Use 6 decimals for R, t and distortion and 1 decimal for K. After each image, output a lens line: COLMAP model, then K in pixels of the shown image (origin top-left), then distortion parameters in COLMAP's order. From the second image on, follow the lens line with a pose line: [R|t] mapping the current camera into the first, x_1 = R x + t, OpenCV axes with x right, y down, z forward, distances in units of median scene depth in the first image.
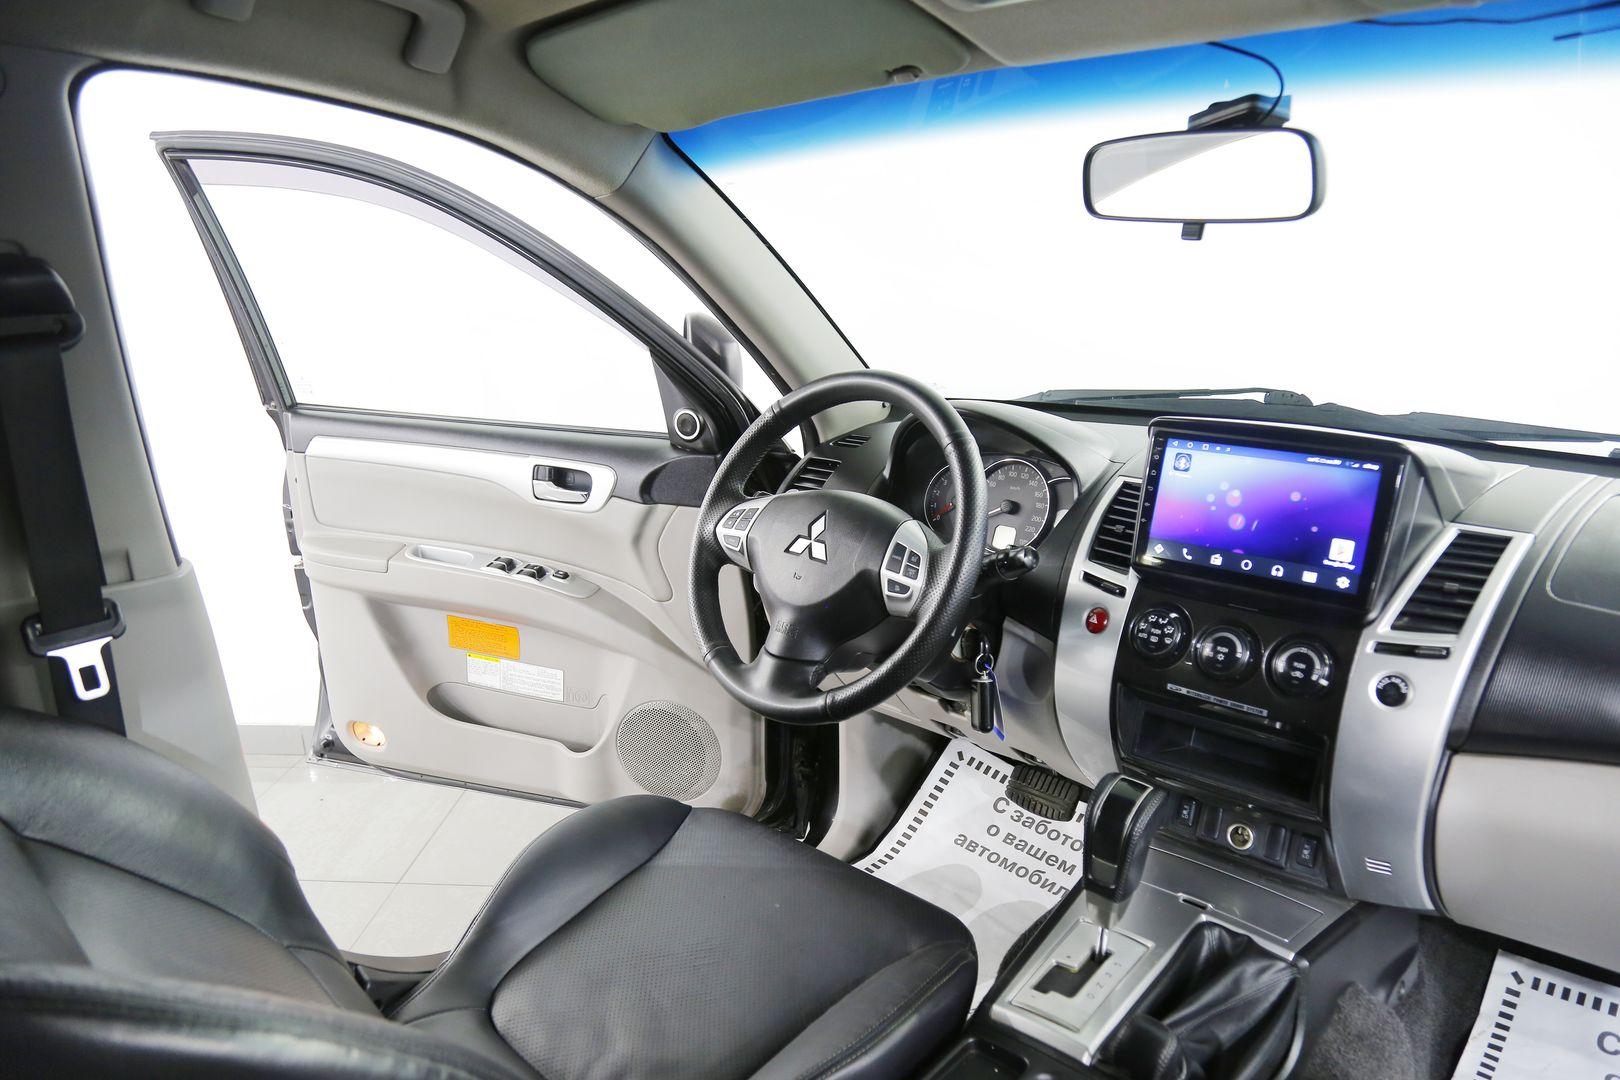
lens RADIAL K [[1087.3, 0, 810.0], [0, 1087.3, 540.0], [0, 0, 1]] dist [-0.097412, 0.000326]
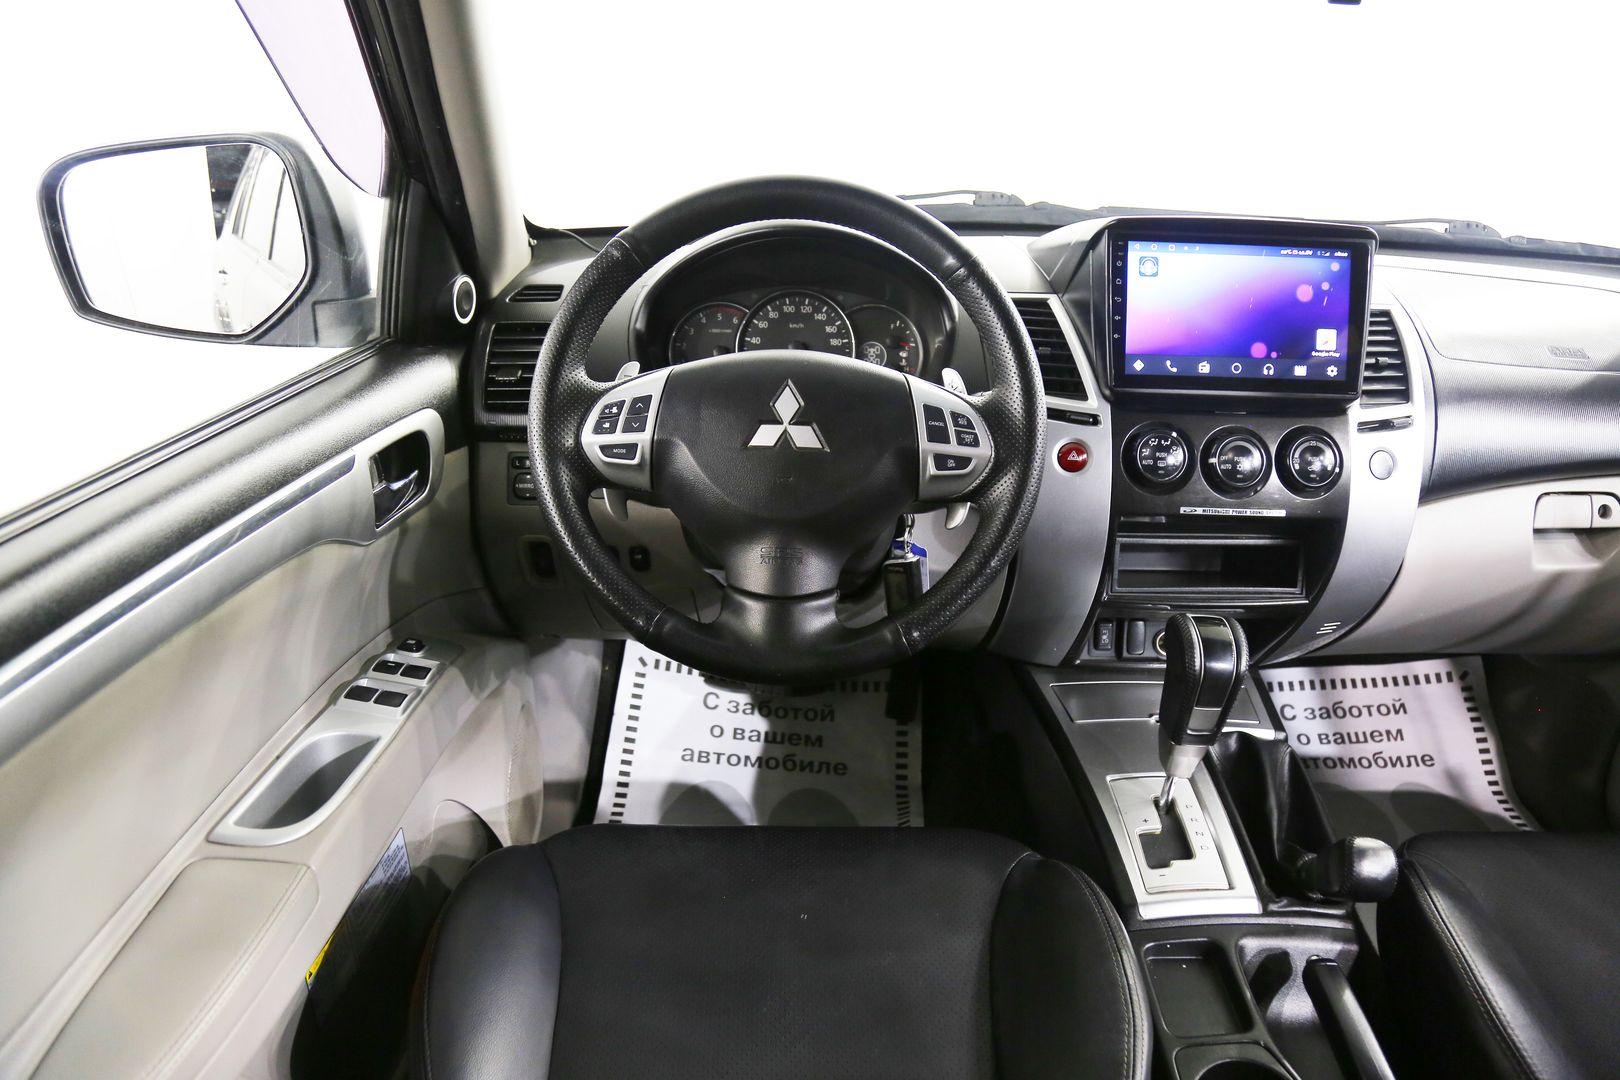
lens RADIAL K [[1087.3, 0, 810.0], [0, 1087.3, 540.0], [0, 0, 1]] dist [-0.097412, 0.000326]
pose [[0.725691, -0.240097, 0.644768, -0.506612], [0.145231, 0.969475, 0.197551, -0.069603], [-0.672518, -0.049721, 0.738408, 0.523843]]
